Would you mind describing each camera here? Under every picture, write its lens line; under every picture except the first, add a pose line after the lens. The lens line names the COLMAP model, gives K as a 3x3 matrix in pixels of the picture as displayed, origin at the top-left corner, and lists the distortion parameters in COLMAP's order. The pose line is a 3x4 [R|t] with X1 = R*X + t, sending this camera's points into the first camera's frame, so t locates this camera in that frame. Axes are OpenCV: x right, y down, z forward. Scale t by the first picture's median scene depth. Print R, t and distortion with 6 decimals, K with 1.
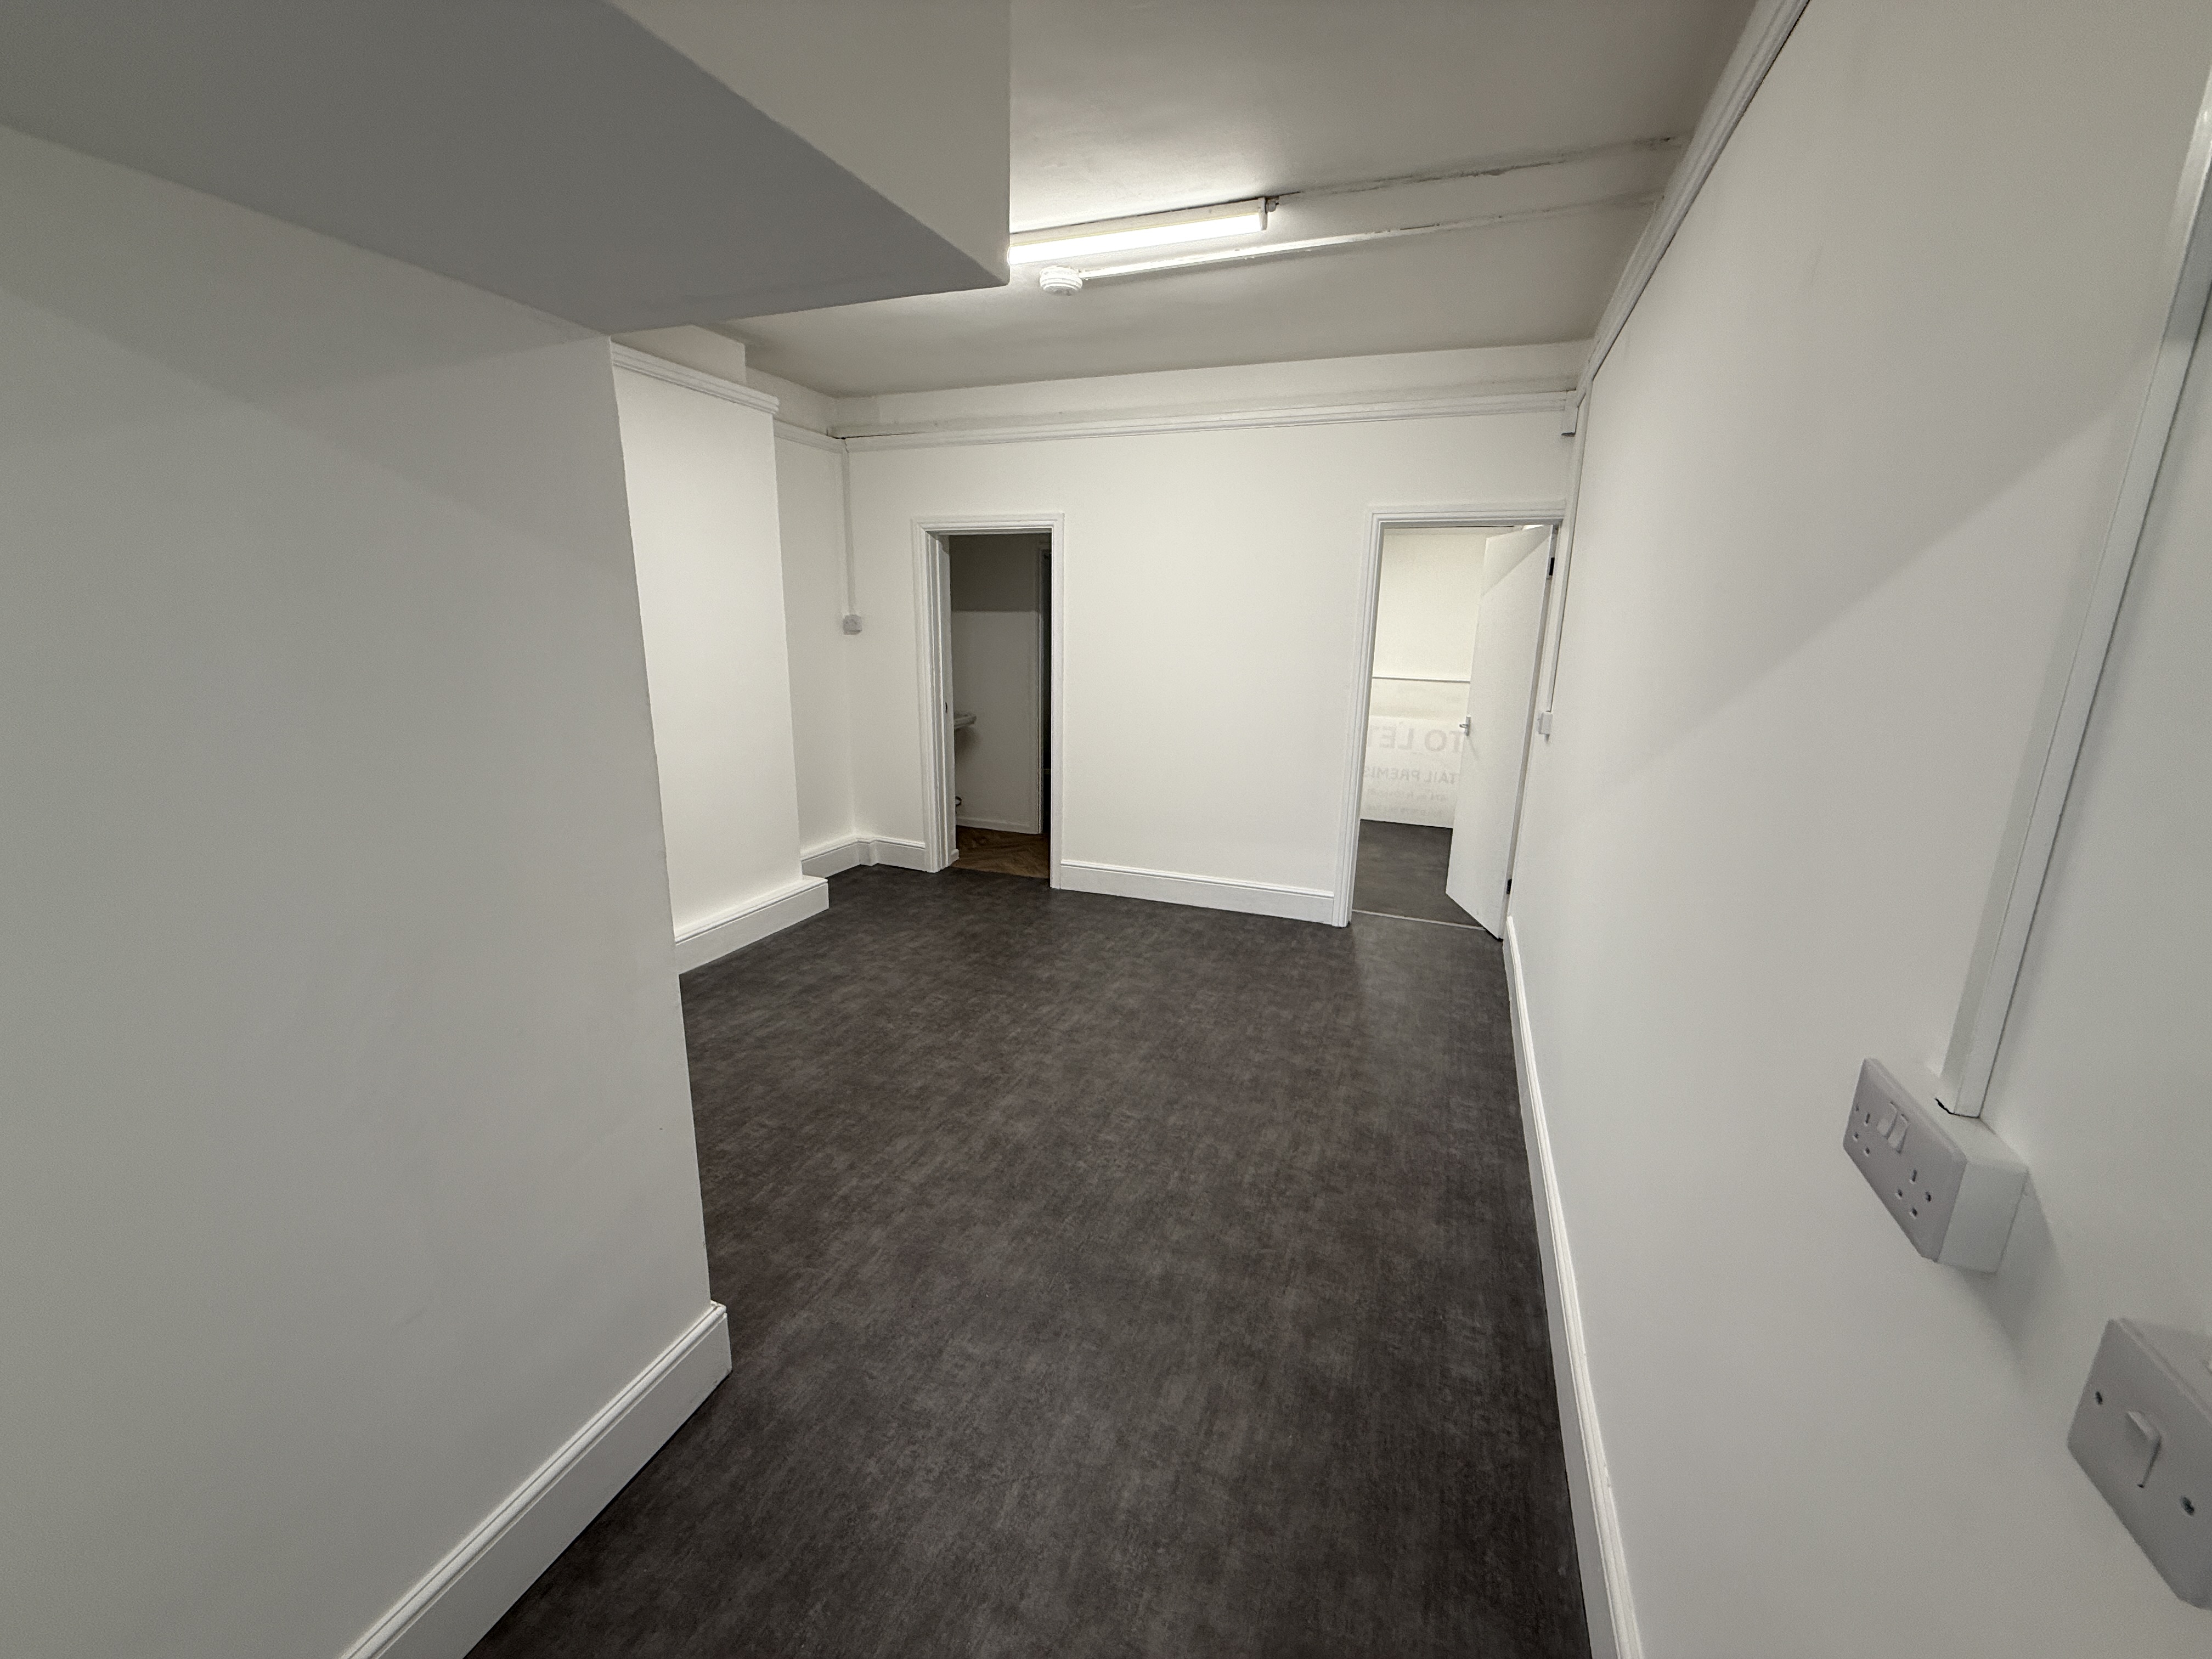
lens RADIAL K [[882.5, 0, 1093.9], [0, 882.5, 831.2], [0, 0, 1]] dist [0.006925, -0.000855]
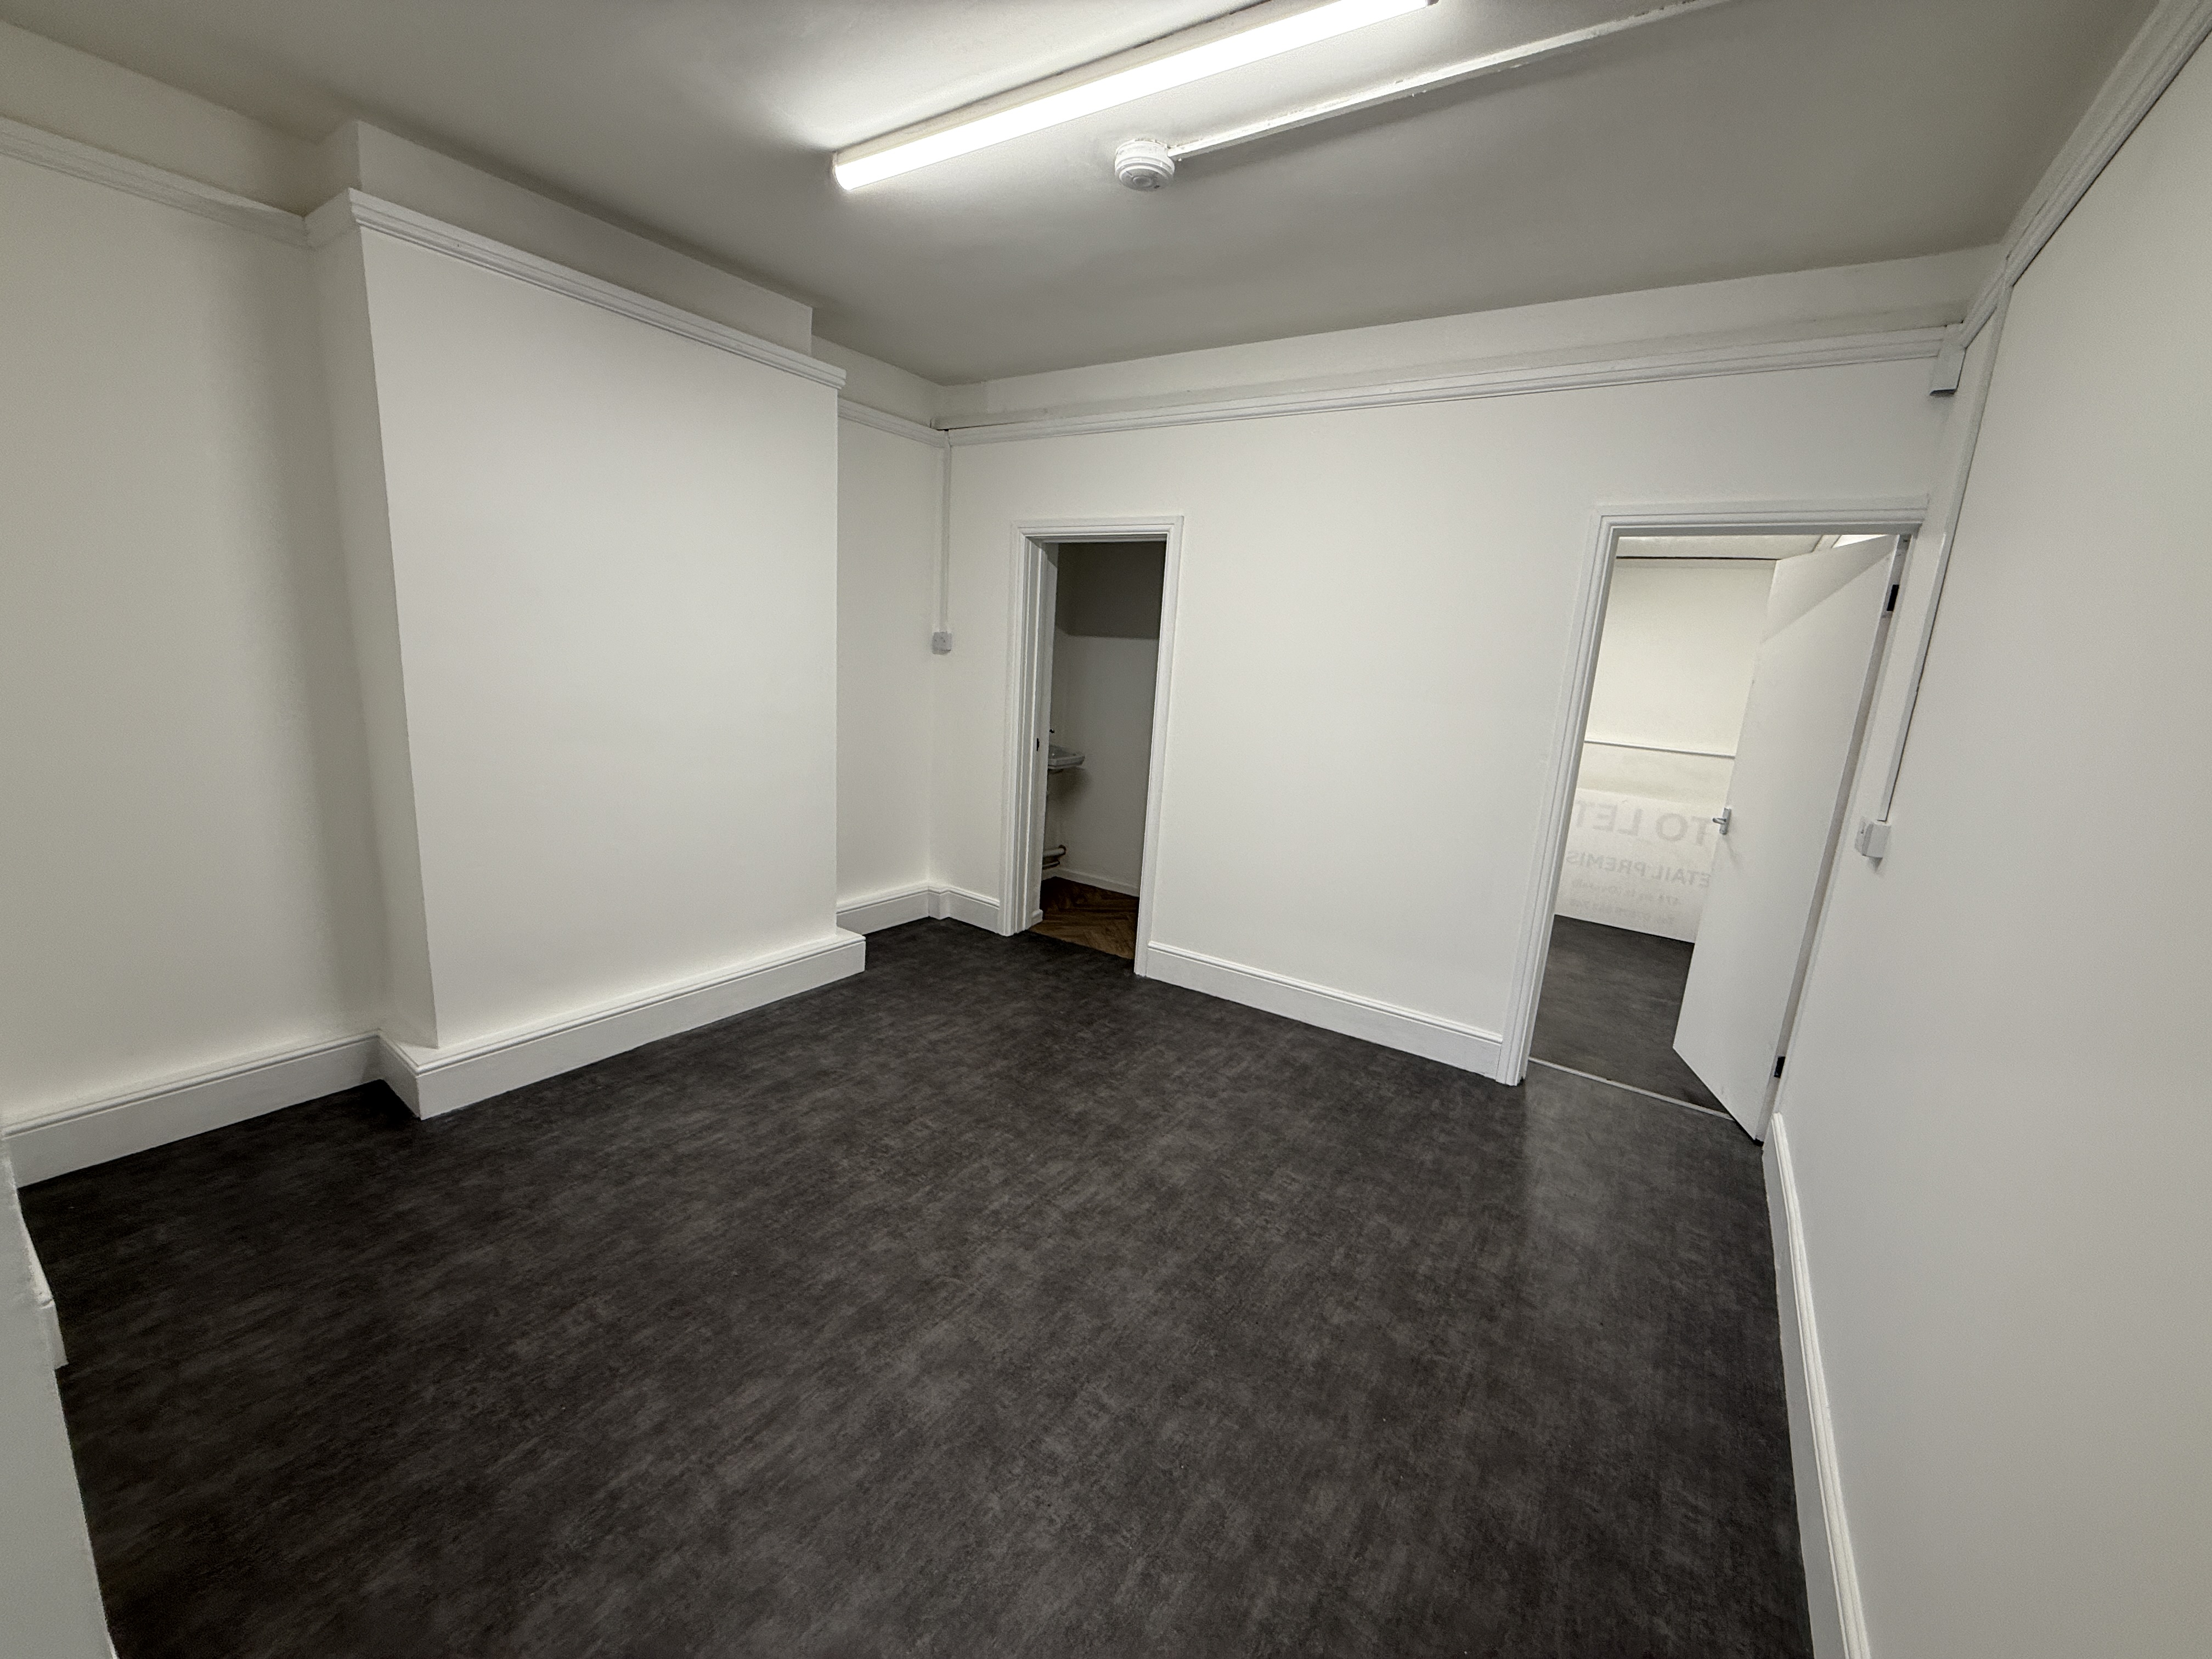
lens RADIAL K [[882.5, 0, 1108.7], [0, 882.5, 818.9], [0, 0, 1]] dist [0.006925, -0.000855]
pose [[0.977224, 0.084407, -0.194703, 0.081115], [-0.094834, 0.994482, -0.044850, -0.042349], [0.189843, 0.062293, 0.979836, 0.215614]]
